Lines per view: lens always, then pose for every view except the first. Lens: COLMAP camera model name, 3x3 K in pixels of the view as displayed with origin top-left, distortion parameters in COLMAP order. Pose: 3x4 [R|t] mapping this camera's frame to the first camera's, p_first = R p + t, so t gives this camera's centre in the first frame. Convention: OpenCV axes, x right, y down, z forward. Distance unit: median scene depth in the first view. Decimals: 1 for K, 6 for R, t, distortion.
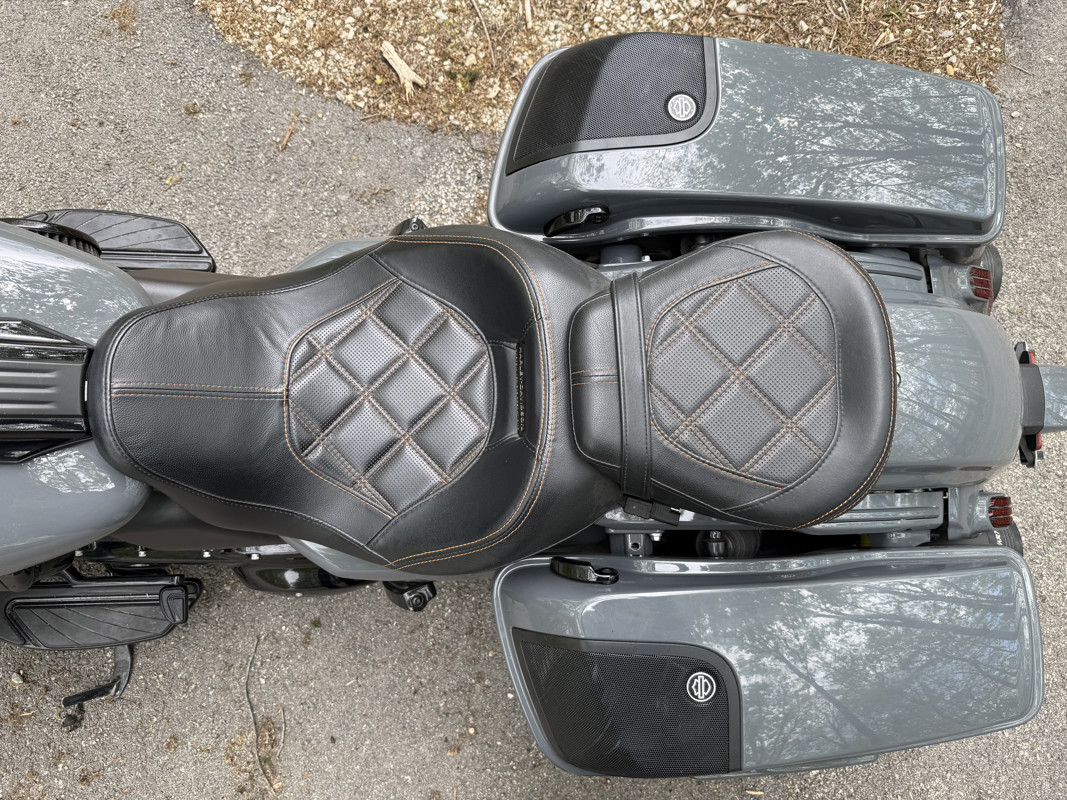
lens RADIAL K [[755.5, 0, 533.7], [0, 755.5, 403.5], [0, 0, 1]] dist [-0.002645, -0.006717]
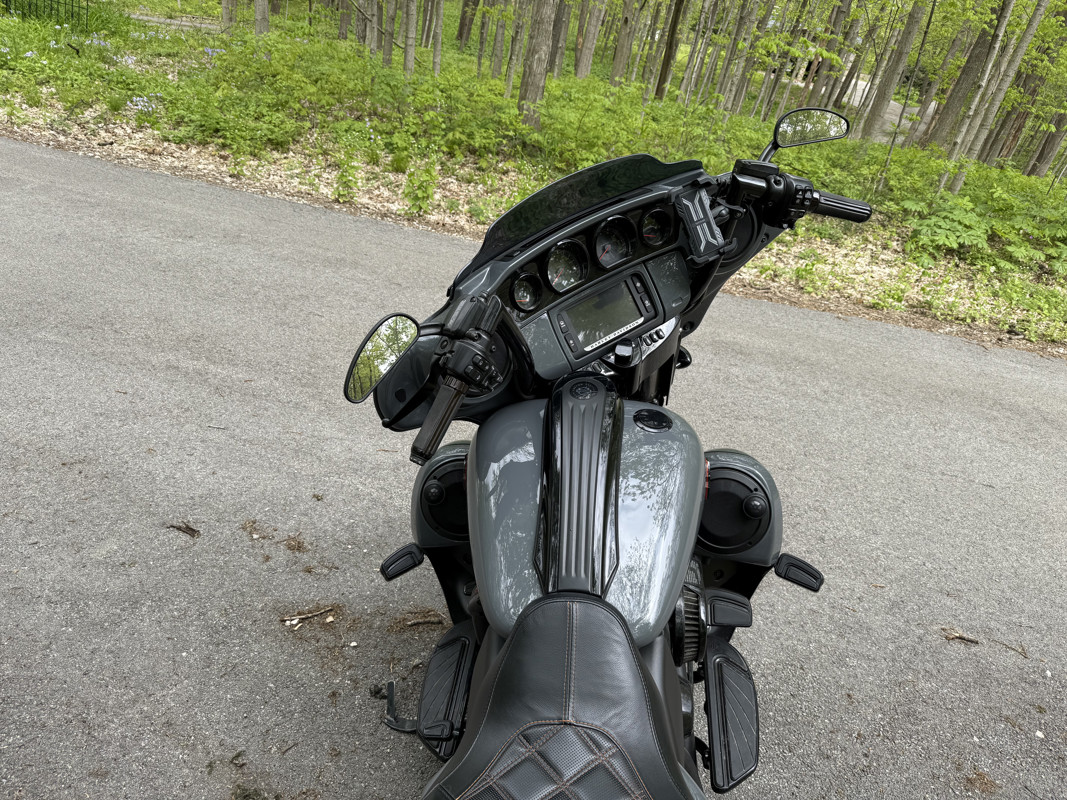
lens RADIAL K [[755.5, 0, 530.6], [0, 755.5, 399.7], [0, 0, 1]] dist [-0.002645, -0.006717]
pose [[-0.136059, 0.441330, -0.886970, 0.259765], [-0.984332, 0.041129, 0.171459, -0.086772], [0.112150, 0.896402, 0.428819, -0.026330]]
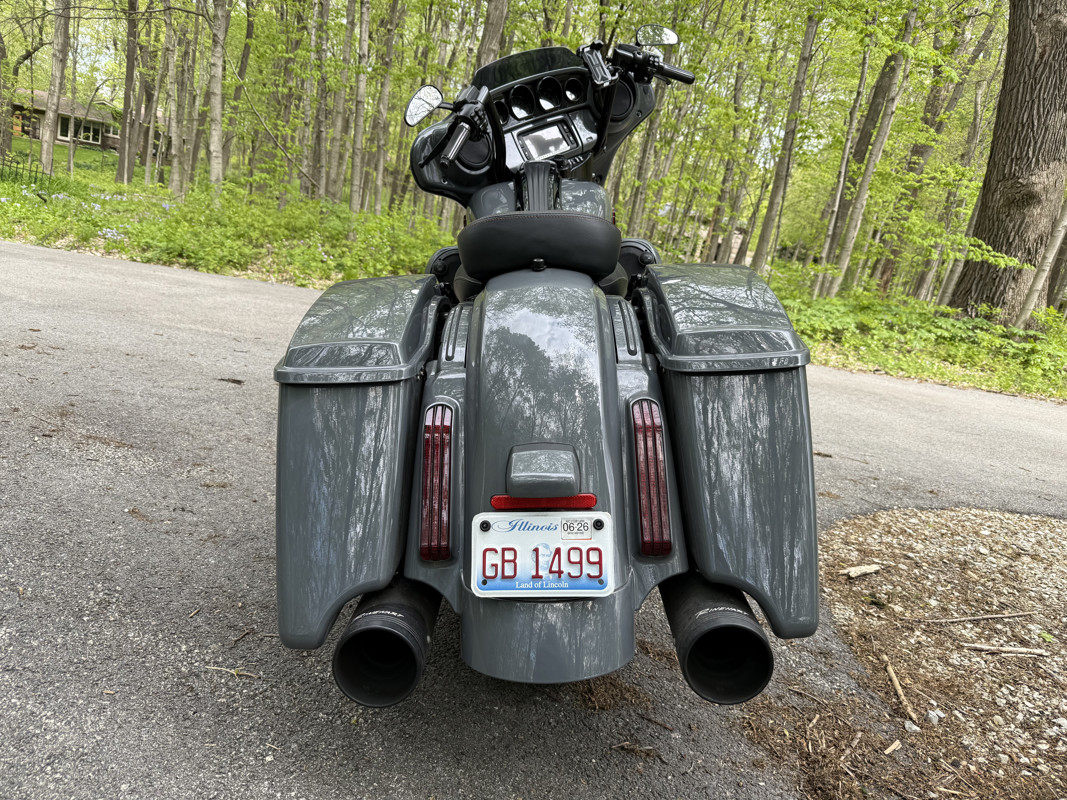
lens RADIAL K [[755.5, 0, 531.3], [0, 755.5, 398.9], [0, 0, 1]] dist [-0.002645, -0.006717]
pose [[-0.034879, 0.231356, -0.972244, 0.913863], [-0.991874, 0.111083, 0.062017, -0.034998], [0.122347, 0.966507, 0.225601, 0.399334]]
